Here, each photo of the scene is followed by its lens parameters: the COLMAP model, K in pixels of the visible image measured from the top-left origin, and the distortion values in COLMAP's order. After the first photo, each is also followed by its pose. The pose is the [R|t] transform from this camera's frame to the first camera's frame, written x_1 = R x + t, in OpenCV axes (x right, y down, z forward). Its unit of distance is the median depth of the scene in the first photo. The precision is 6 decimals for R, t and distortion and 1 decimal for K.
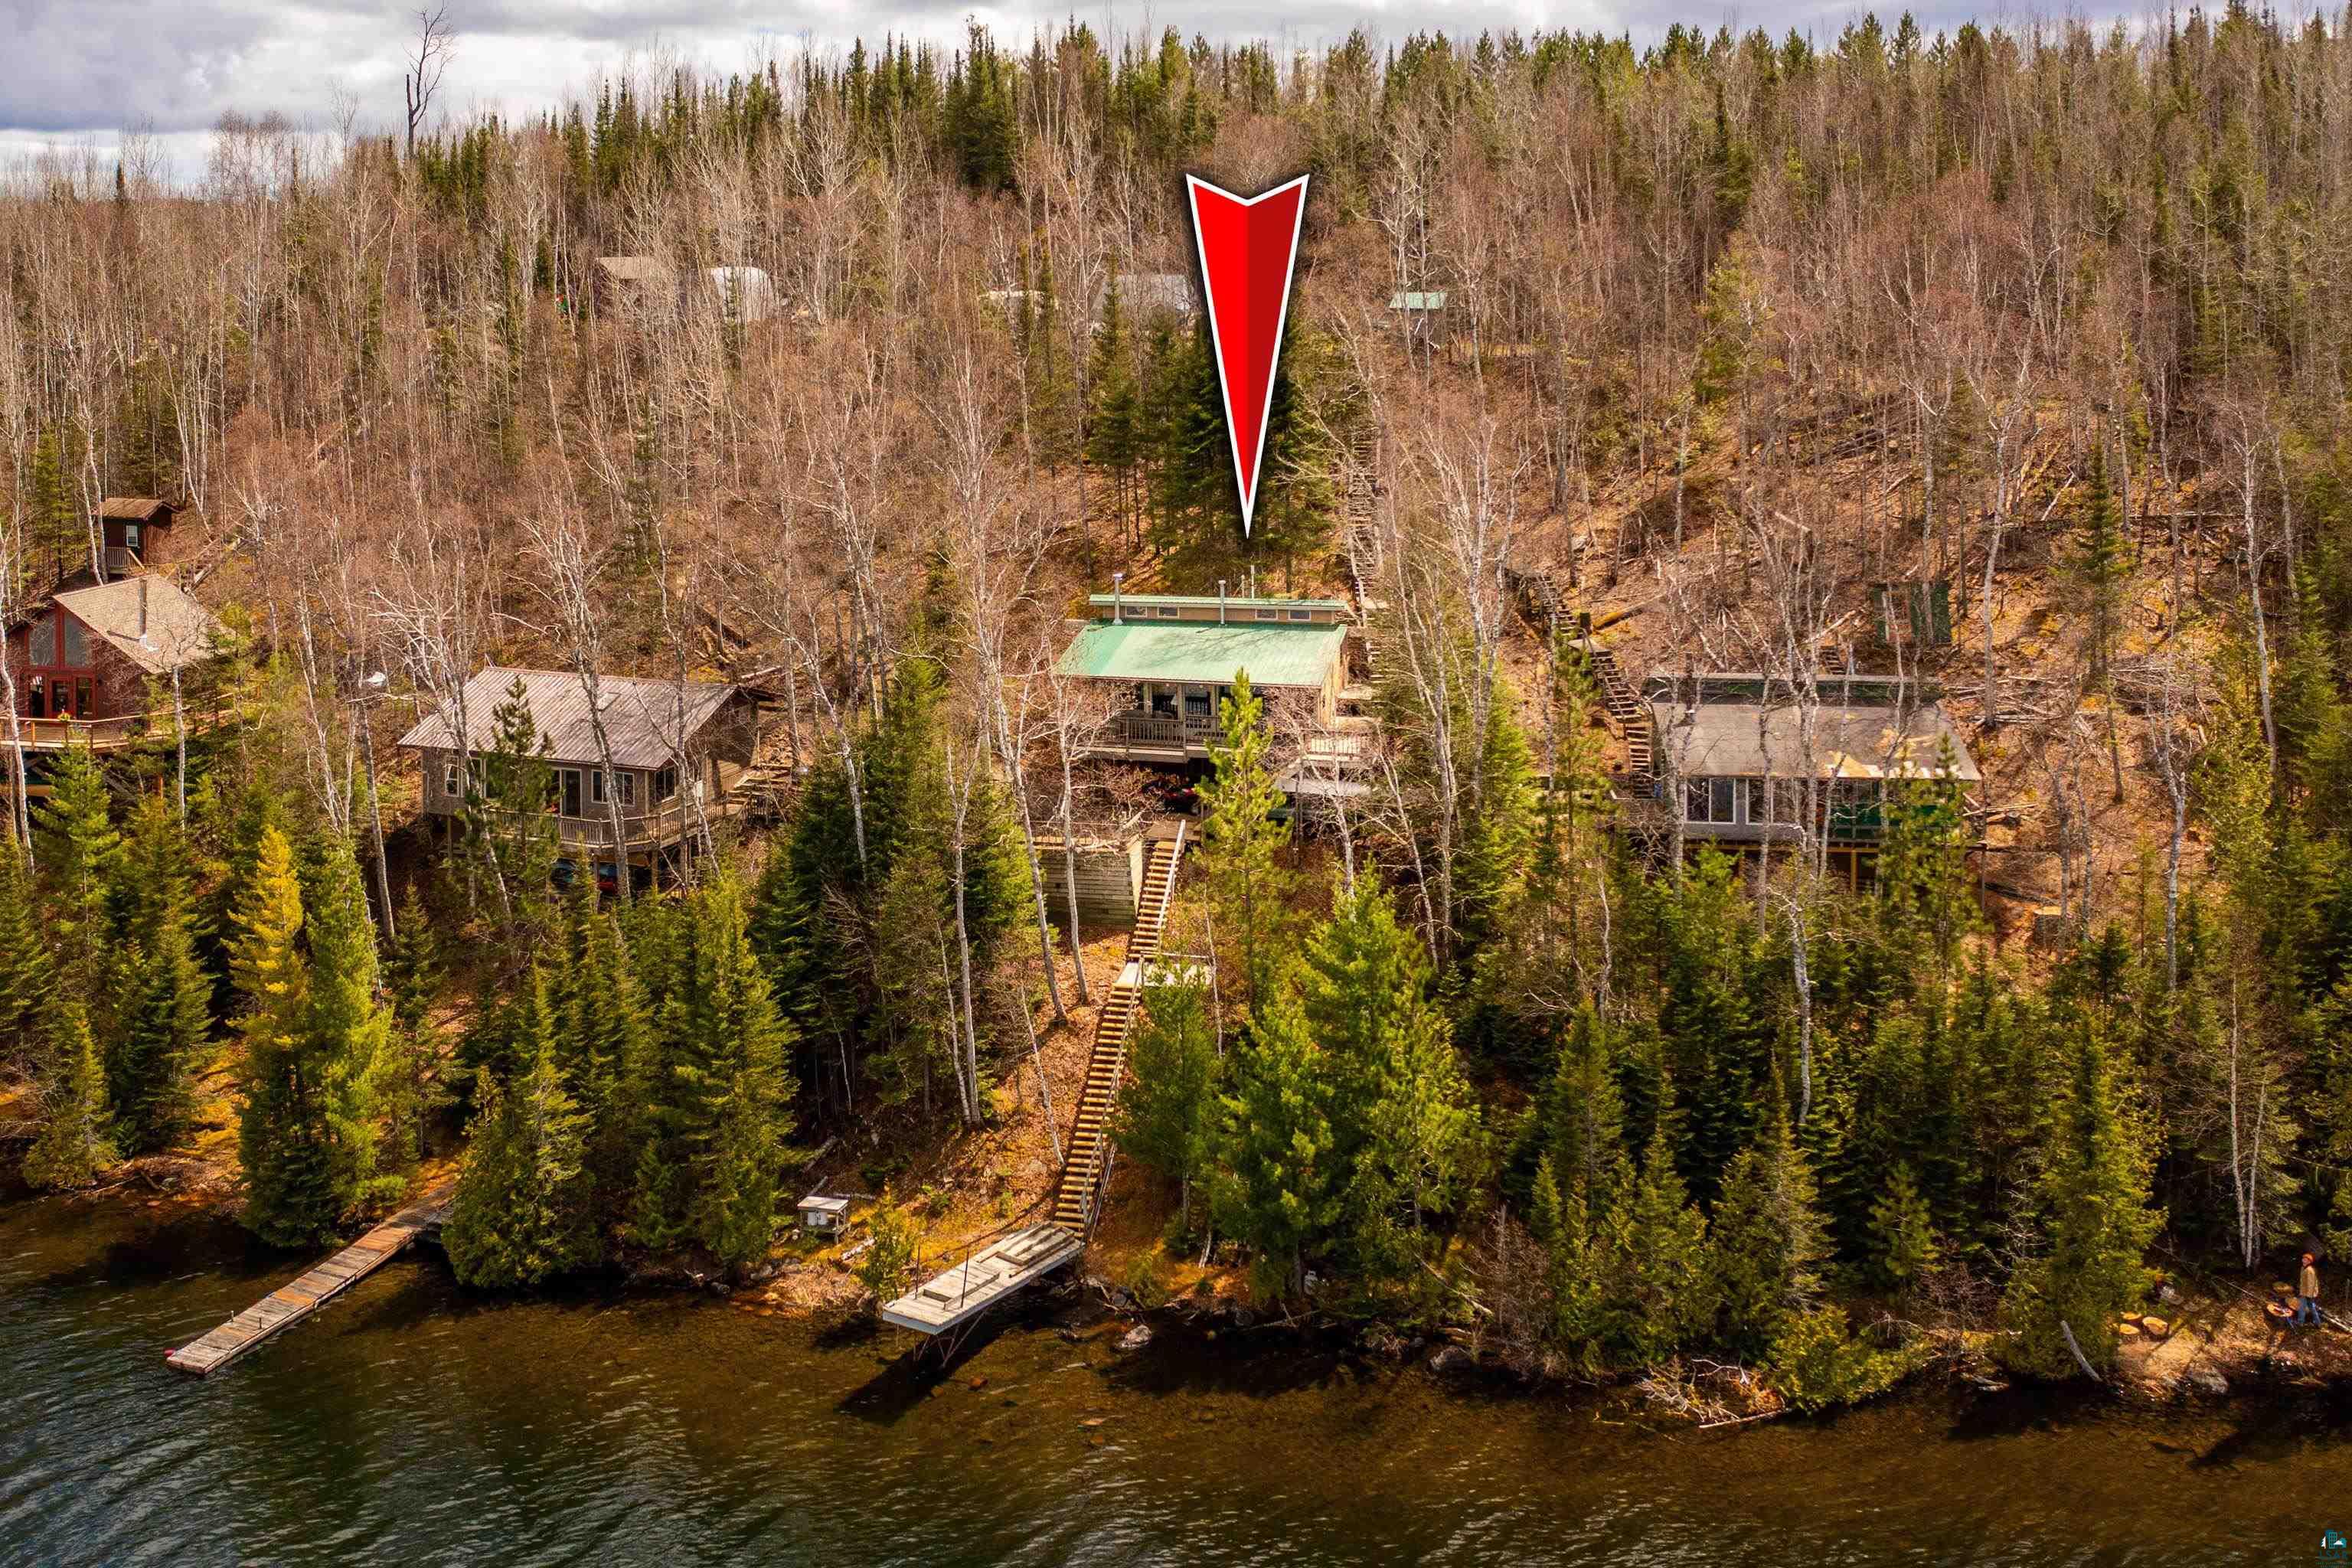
lens RADIAL K [[2292.8, 0, 1071.7], [0, 2292.8, 419.8], [0, 0, 1]] dist [-0.013556, -0.006386]
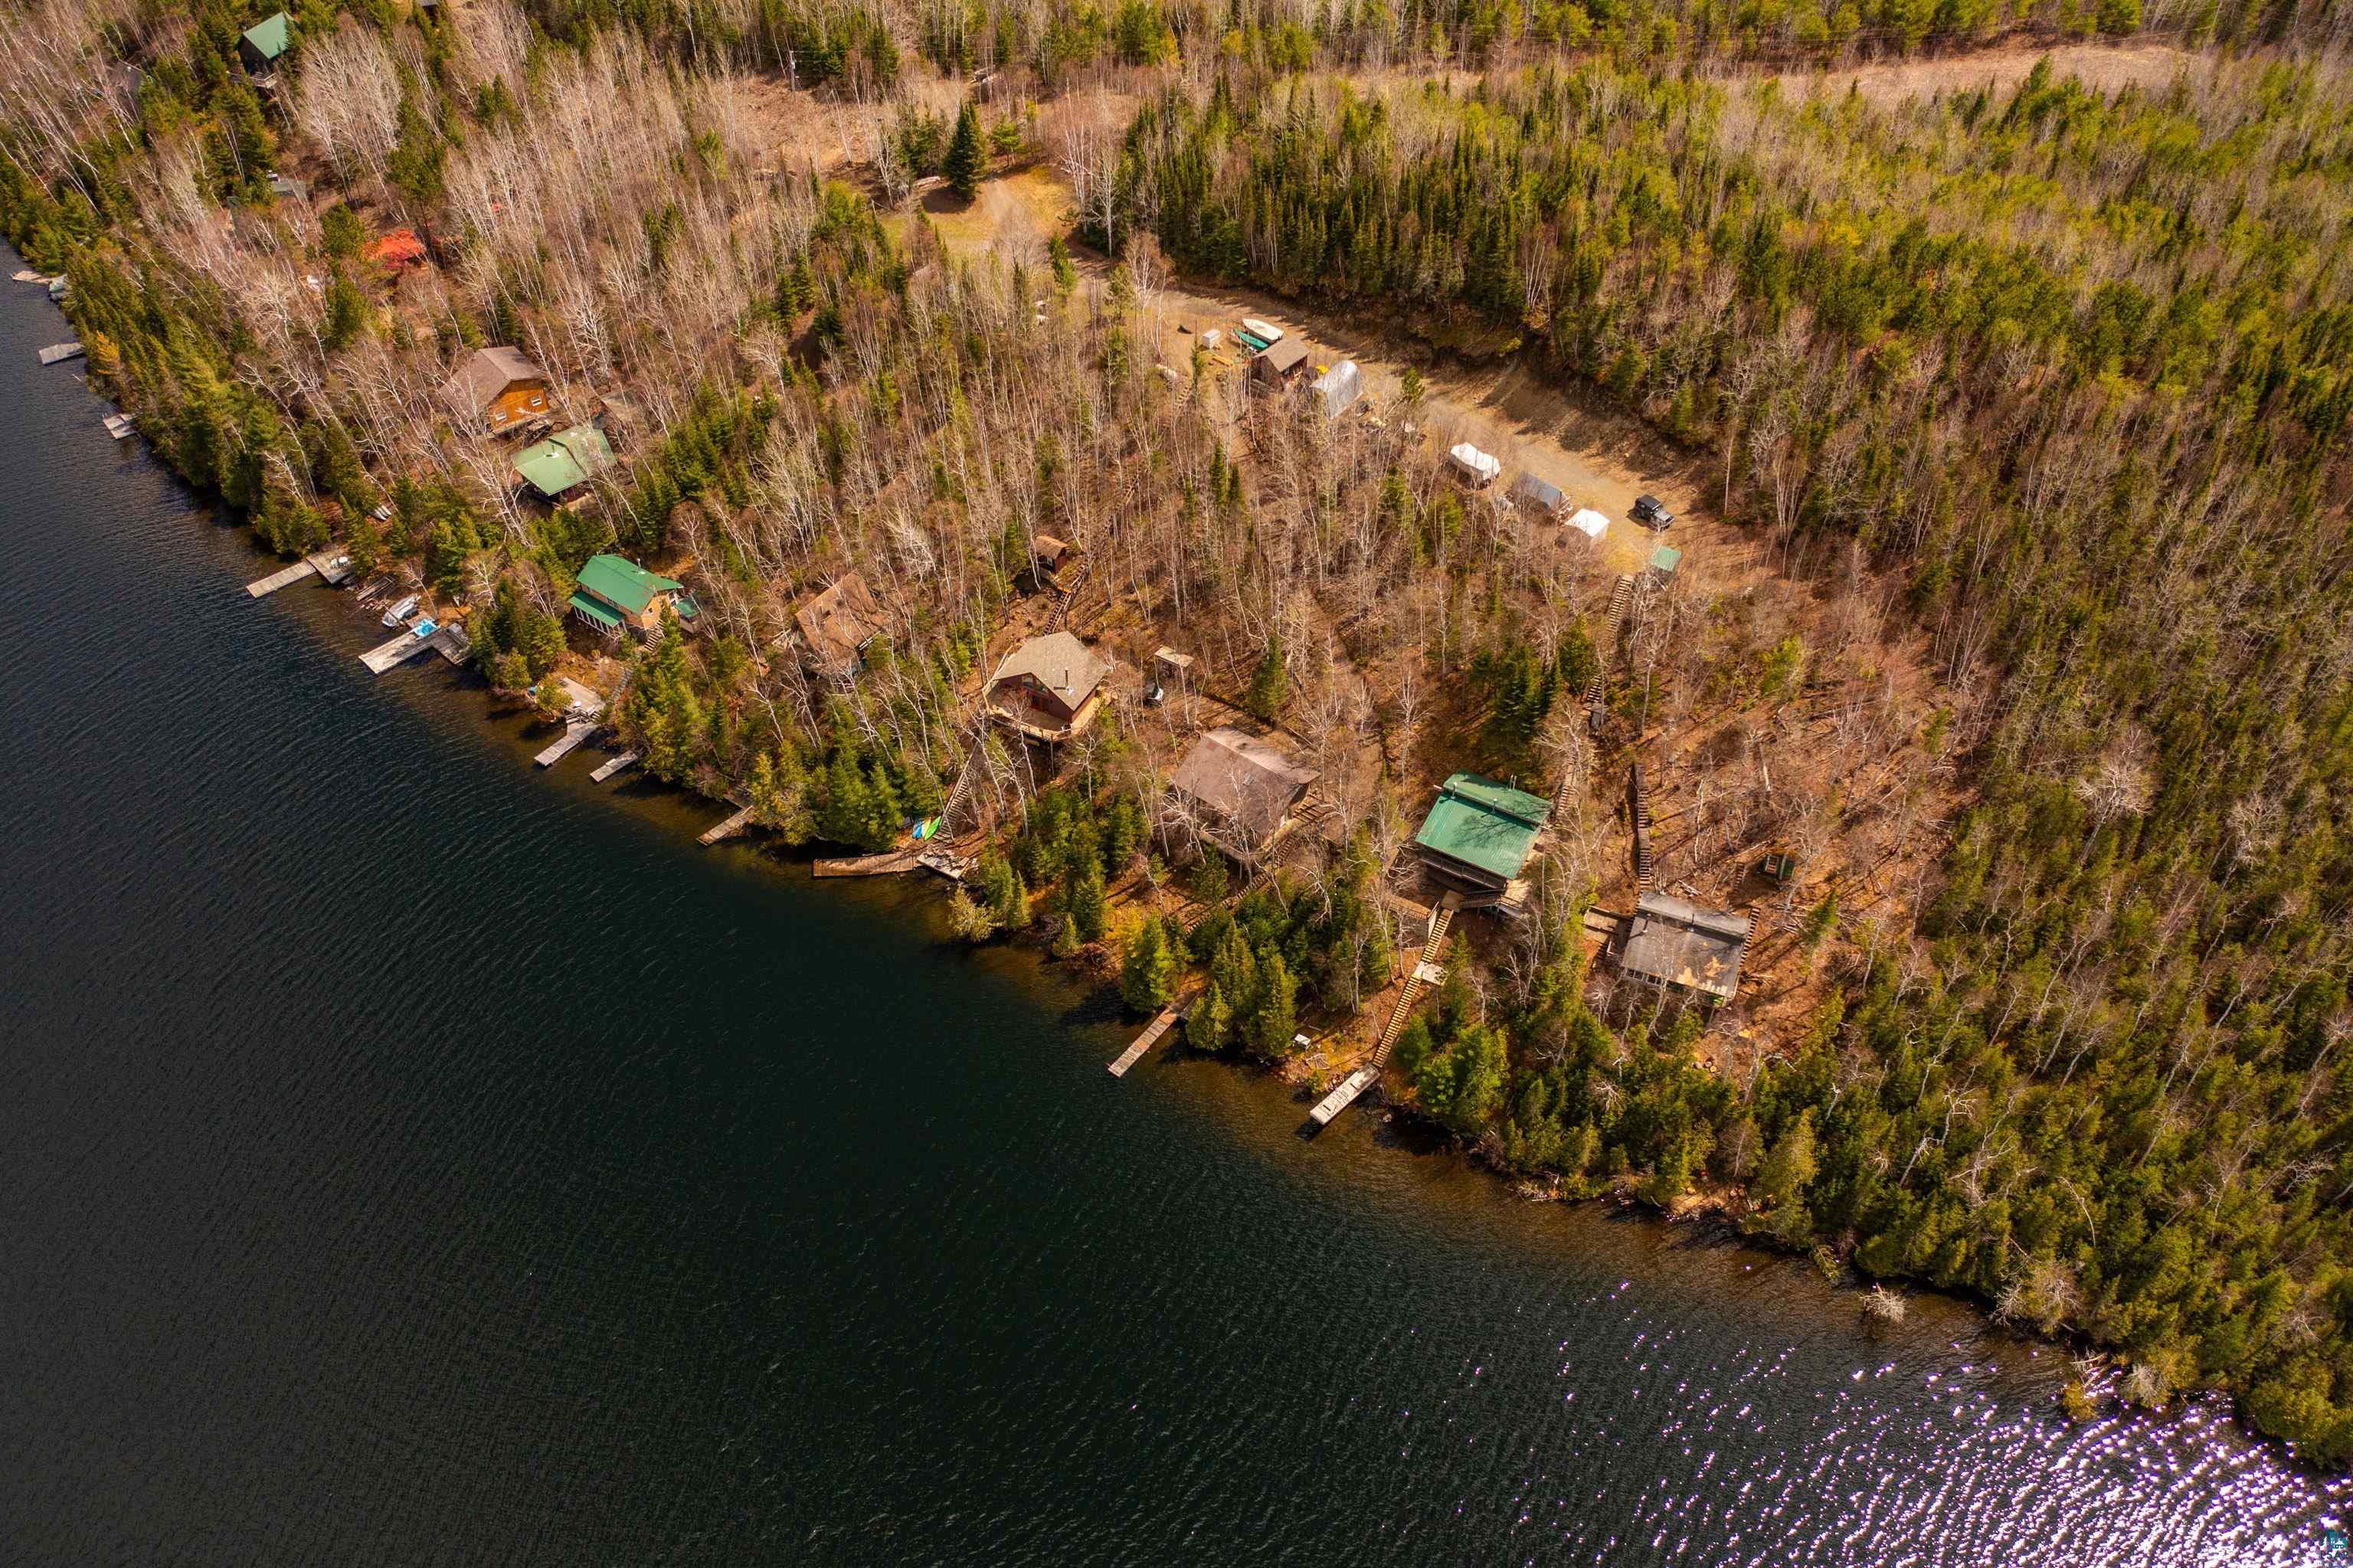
lens RADIAL K [[1850.3, 0, 1179.3], [0, 1850.3, 822.3], [0, 0, 1]] dist [-0.021039, -0.000113]
pose [[0.966532, 0.191905, -0.170258, 0.100566], [-0.023033, 0.725890, 0.687425, -1.578445], [0.255509, -0.660497, 0.706016, -0.624506]]
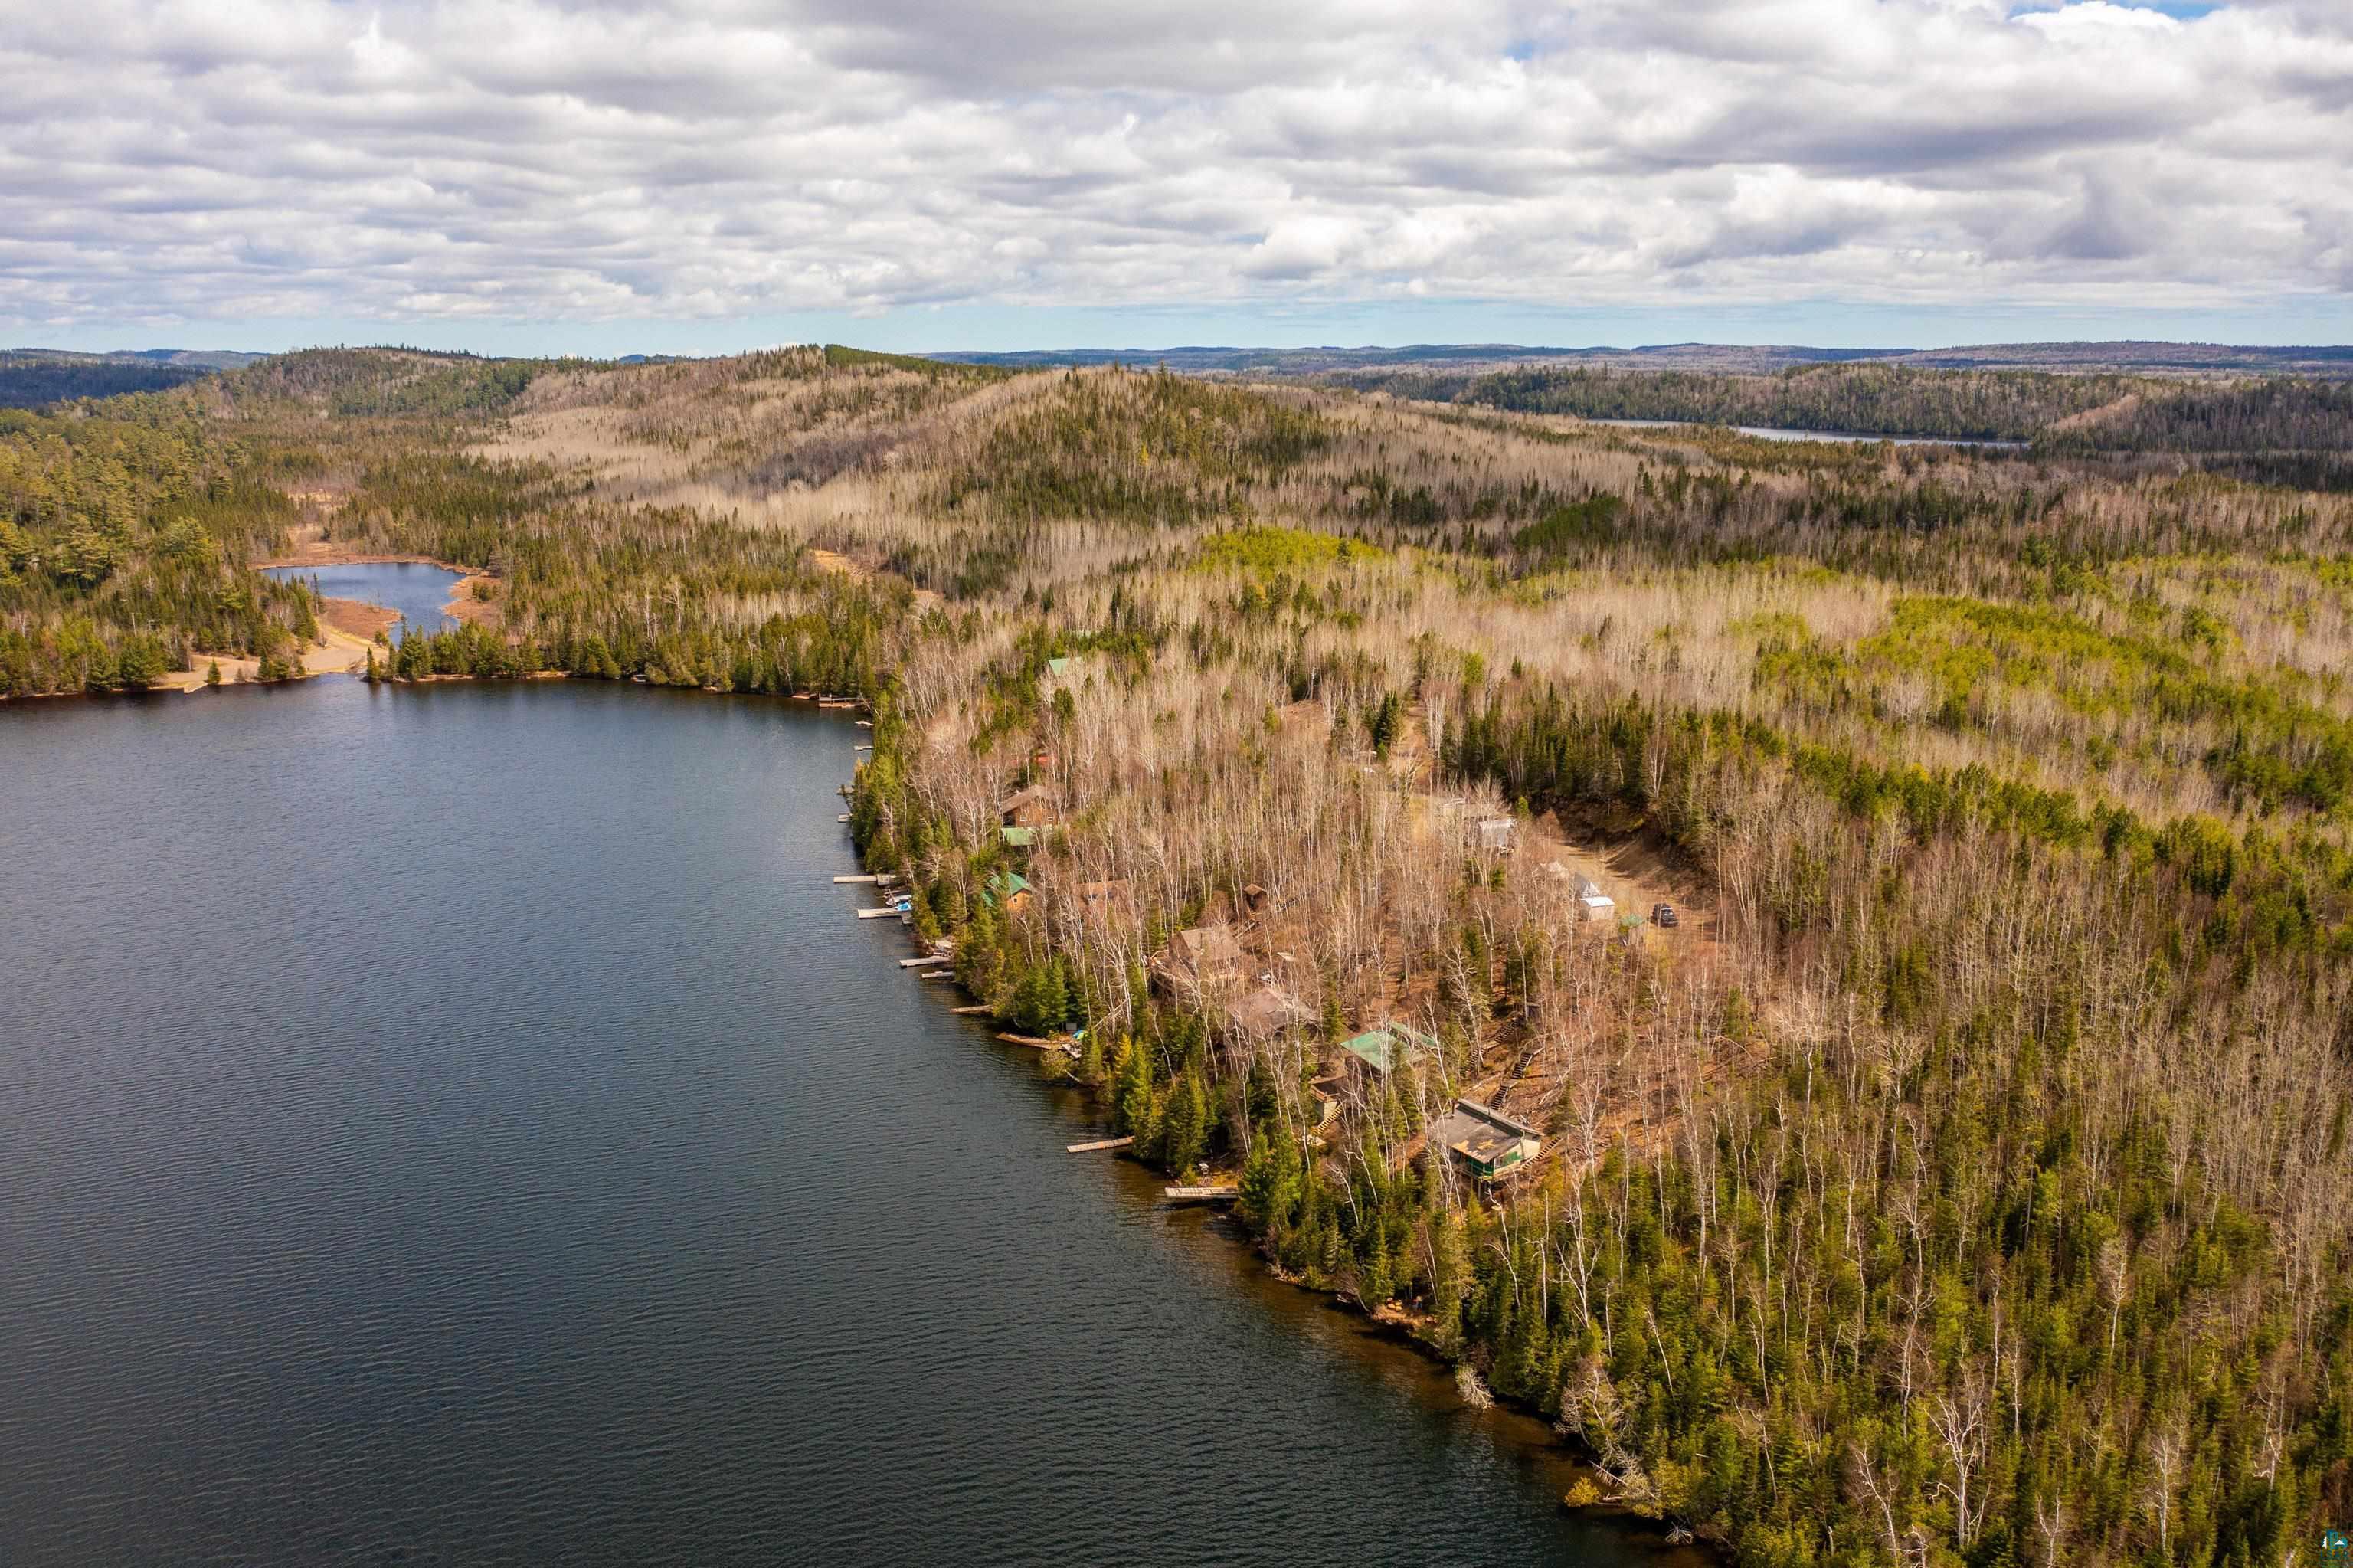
lens RADIAL K [[1850.3, 0, 1179.3], [0, 1850.3, 822.3], [0, 0, 1]] dist [-0.021039, -0.000113]
pose [[0.662197, 0.192952, -0.724061, 2.003416], [-0.055980, 0.976317, 0.208977, -0.874654], [0.747235, -0.097851, 0.657316, -1.037952]]
